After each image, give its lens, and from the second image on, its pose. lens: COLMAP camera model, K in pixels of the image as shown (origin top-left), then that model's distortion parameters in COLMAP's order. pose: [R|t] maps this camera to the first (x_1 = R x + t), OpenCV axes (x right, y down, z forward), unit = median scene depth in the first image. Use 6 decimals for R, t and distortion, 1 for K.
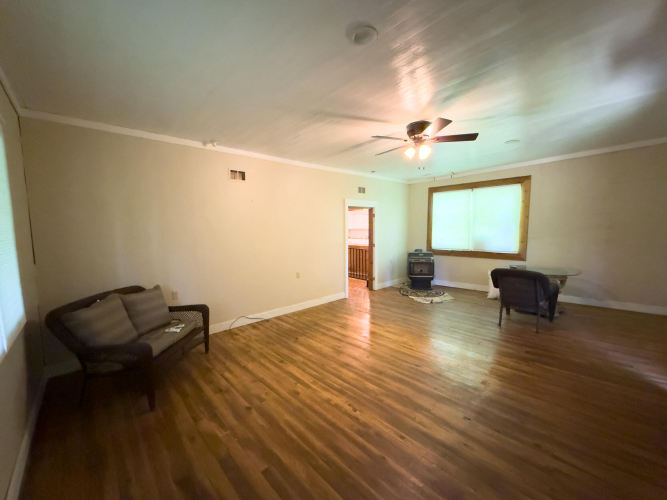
lens RADIAL K [[266.8, 0, 333.7], [0, 266.8, 251.2], [0, 0, 1]] dist [0.000404, -0.000025]
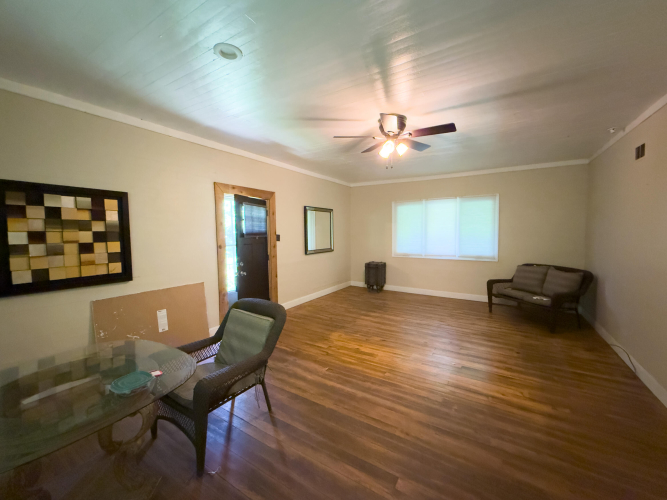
lens RADIAL K [[266.8, 0, 333.4], [0, 266.8, 248.6], [0, 0, 1]] dist [0.000404, -0.000025]
pose [[-0.964472, 0.049627, -0.259482, 0.720976], [0.008152, 0.987321, 0.158527, -0.177149], [0.264060, 0.150779, -0.952648, 1.748388]]
